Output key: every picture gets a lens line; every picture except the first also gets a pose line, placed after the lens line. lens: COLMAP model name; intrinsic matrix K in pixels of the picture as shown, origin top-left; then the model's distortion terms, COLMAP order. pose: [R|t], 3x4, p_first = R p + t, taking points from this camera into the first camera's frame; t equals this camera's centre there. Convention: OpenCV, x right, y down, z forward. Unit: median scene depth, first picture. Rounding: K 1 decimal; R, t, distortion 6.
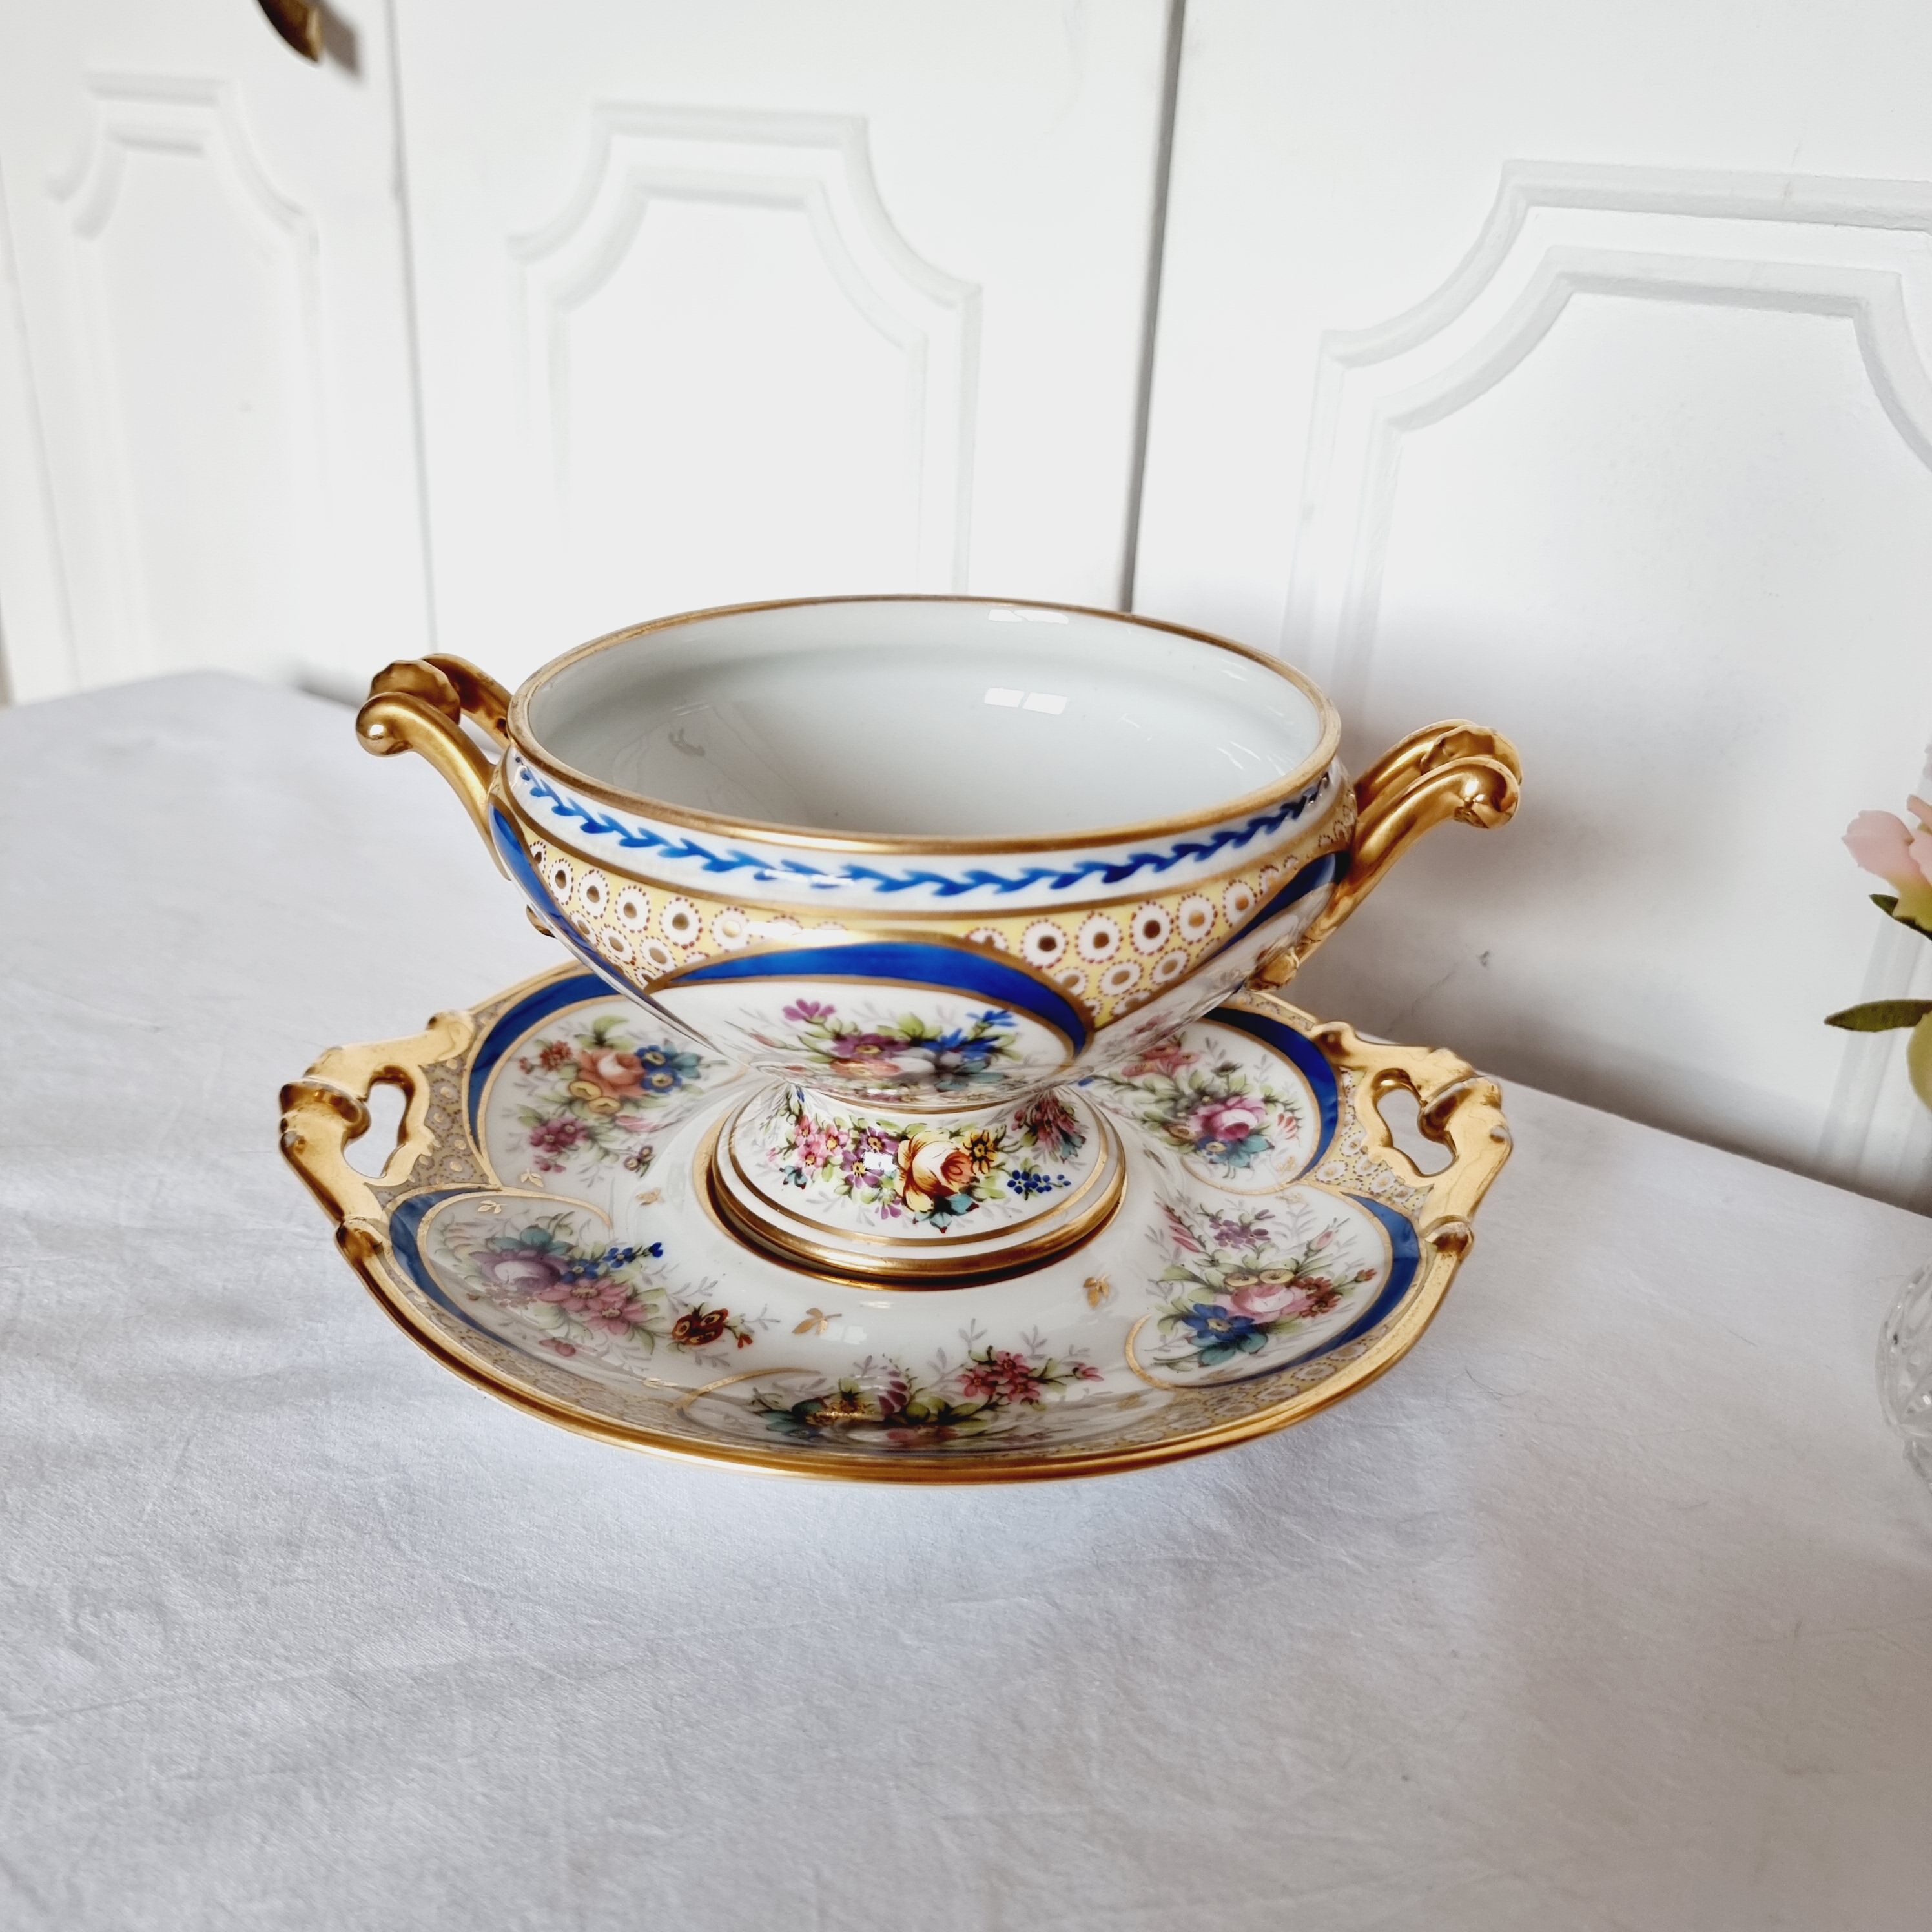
lens RADIAL K [[1816.9, 0, 967.2], [0, 1816.9, 976.8], [0, 0, 1]] dist [0.025054, 0.000000]
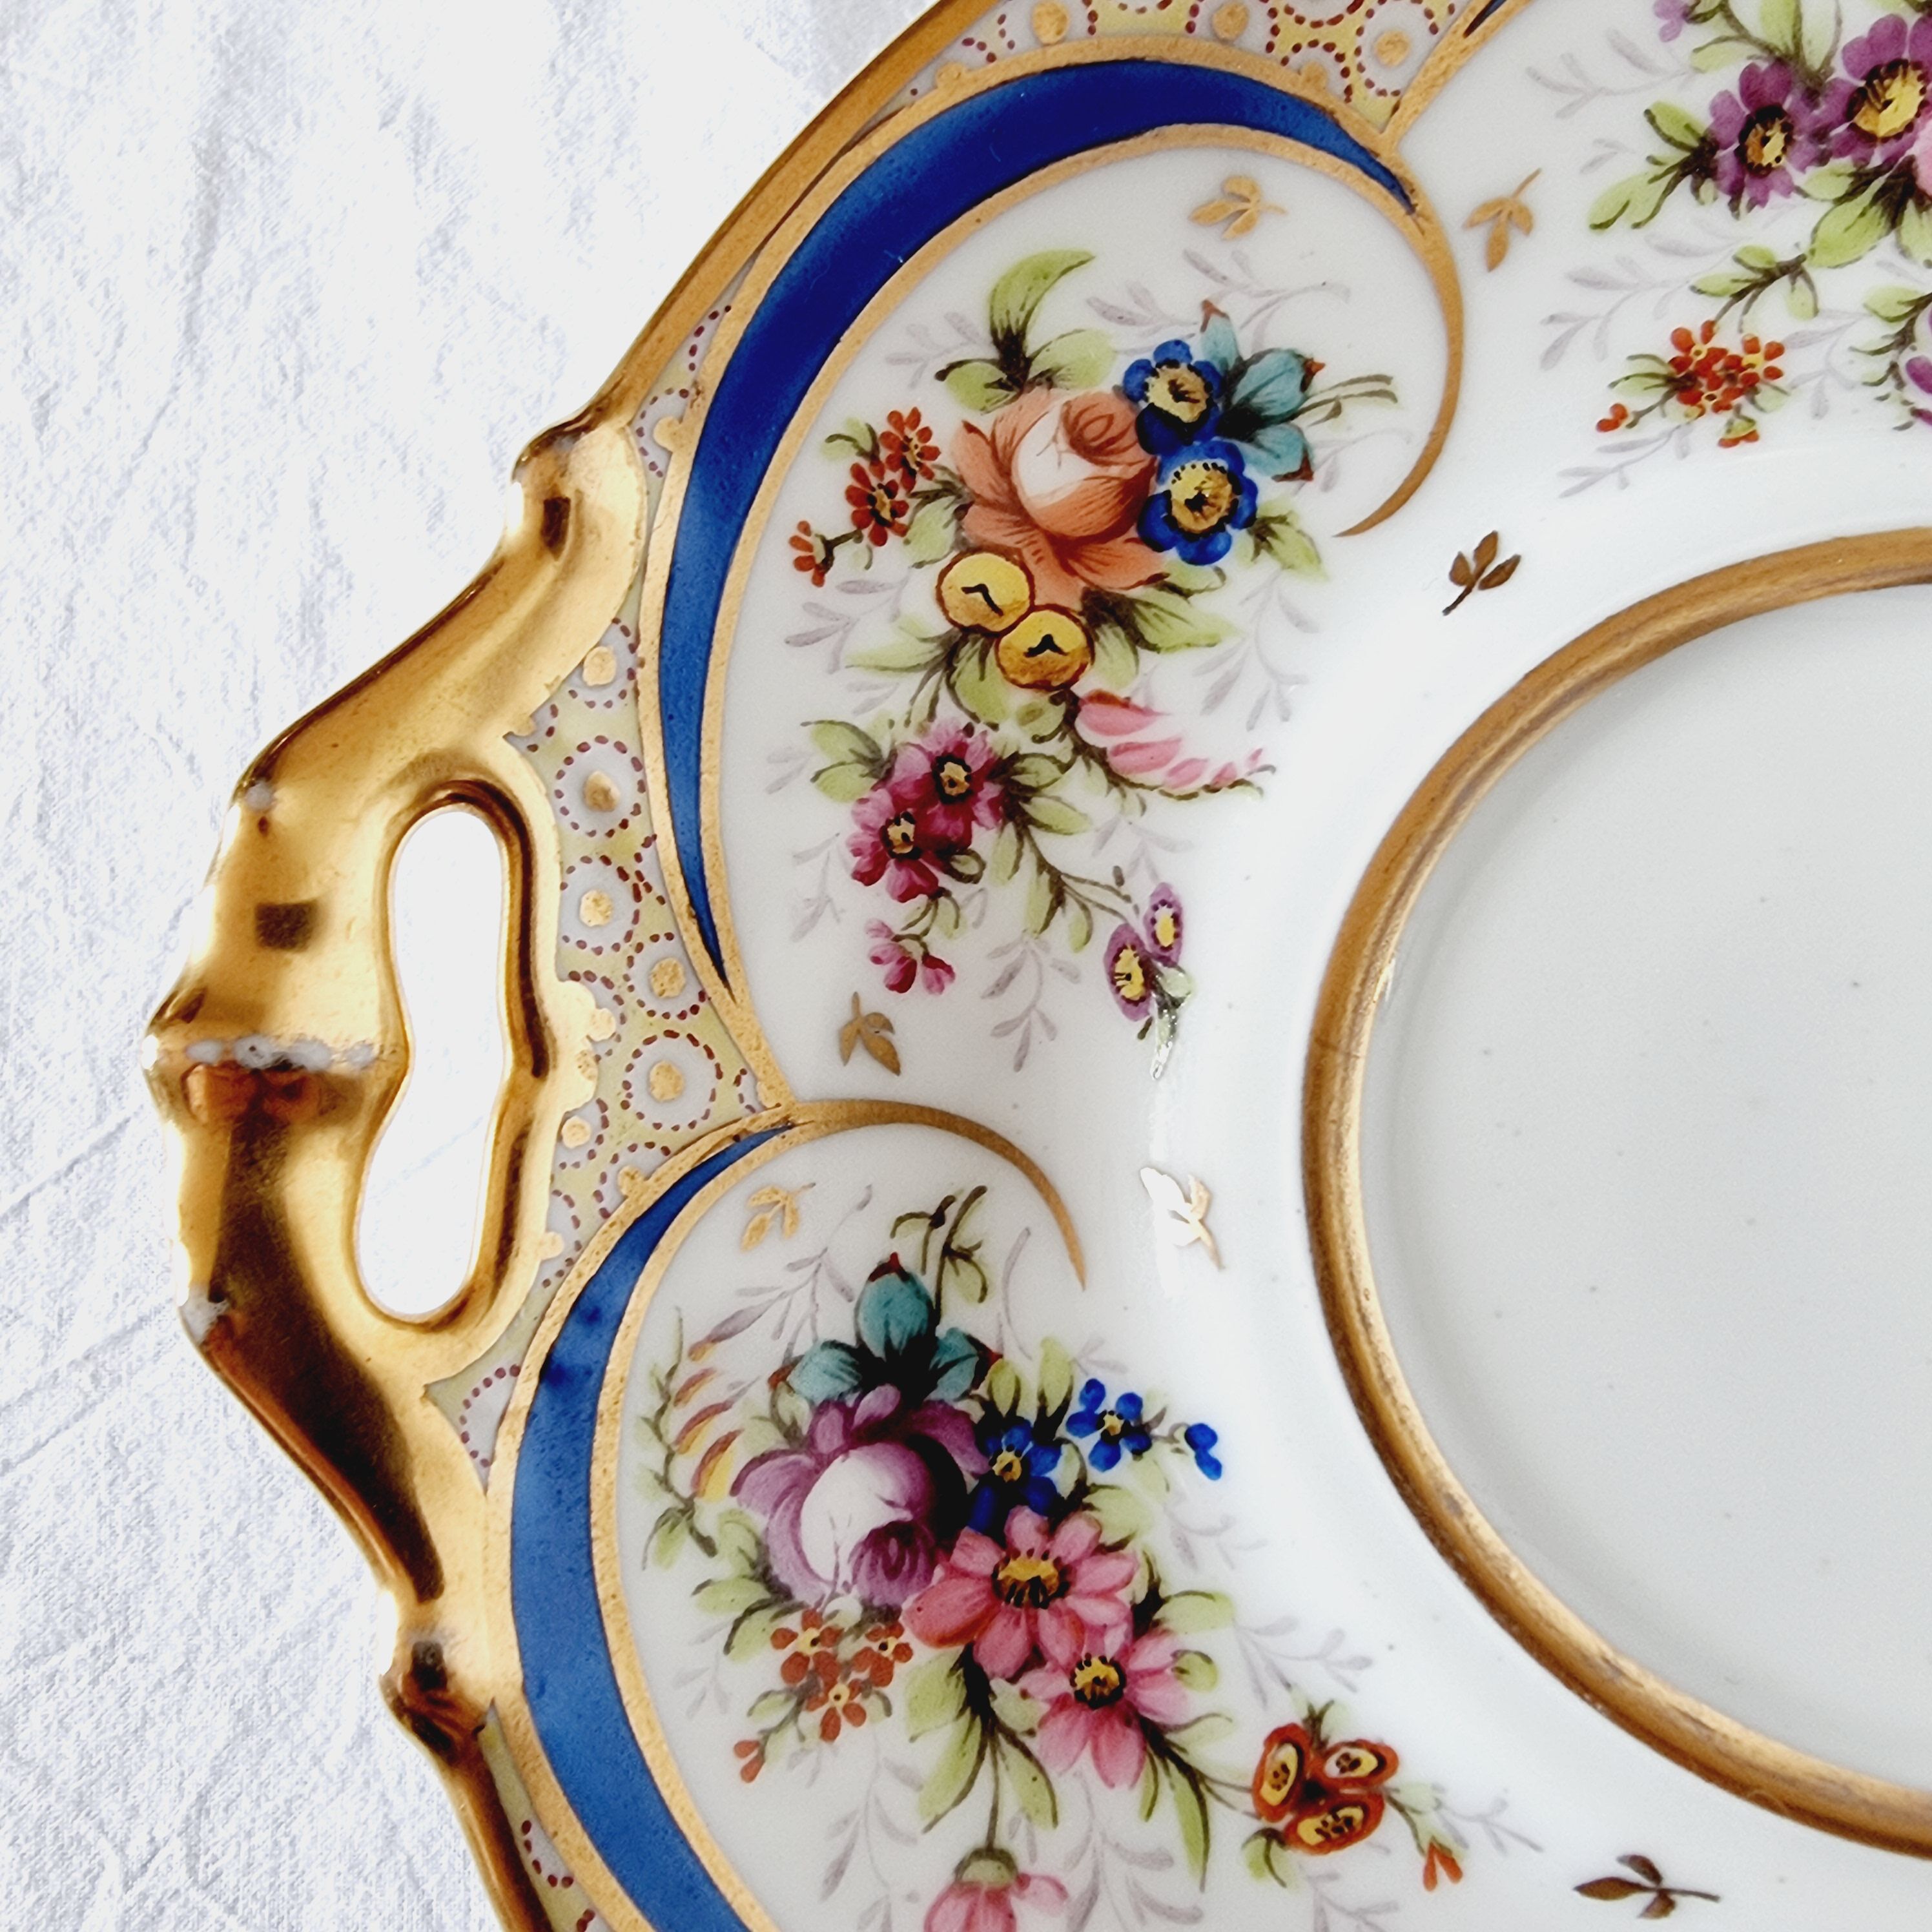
lens RADIAL K [[1854.6, 0, 950.0], [0, 1854.6, 902.6], [0, 0, 1]] dist [-0.000520, 0.000000]
pose [[0.964850, 0.118260, -0.234688, -0.140744], [0.134468, 0.545111, 0.827510, -0.227414], [0.225792, -0.829981, 0.510049, 0.859057]]
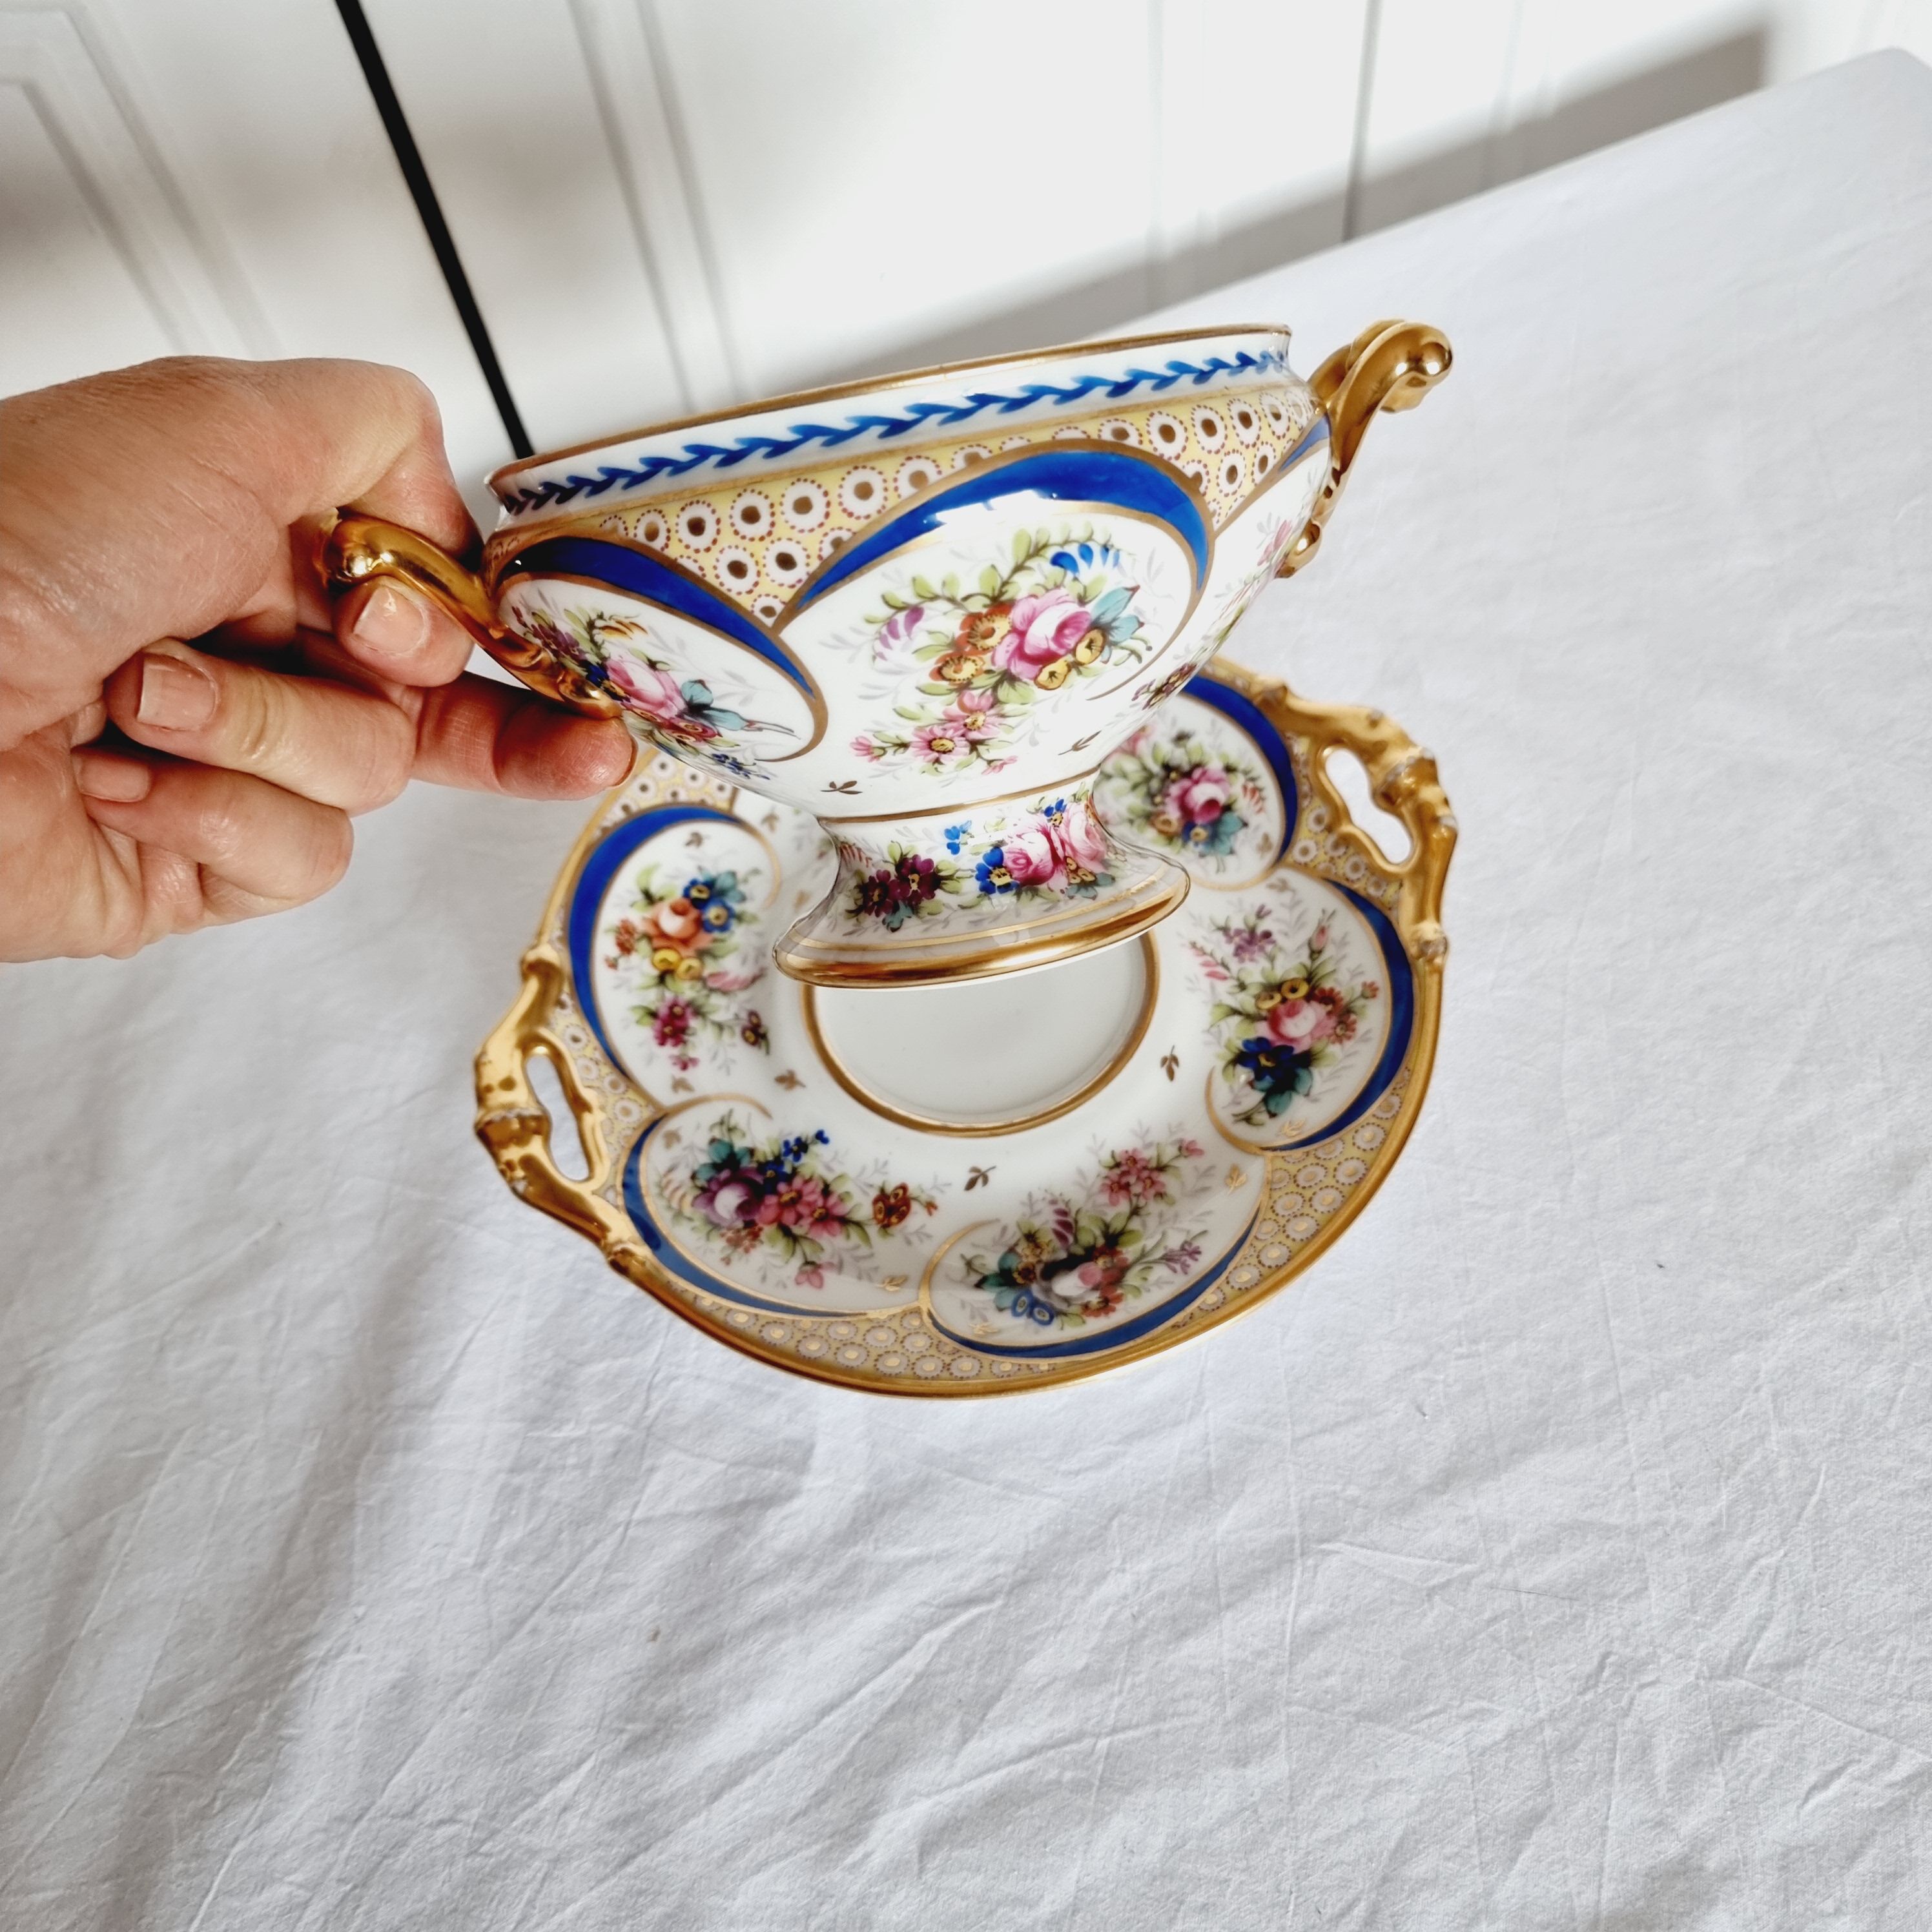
lens RADIAL K [[1816.9, 0, 955.5], [0, 1816.9, 982.9], [0, 0, 1]] dist [0.025054, 0.000000]
pose [[0.947744, -0.317975, 0.025952, -0.080769], [0.247987, 0.785426, 0.567105, -0.593068], [-0.200708, -0.531035, 0.823236, 0.017816]]
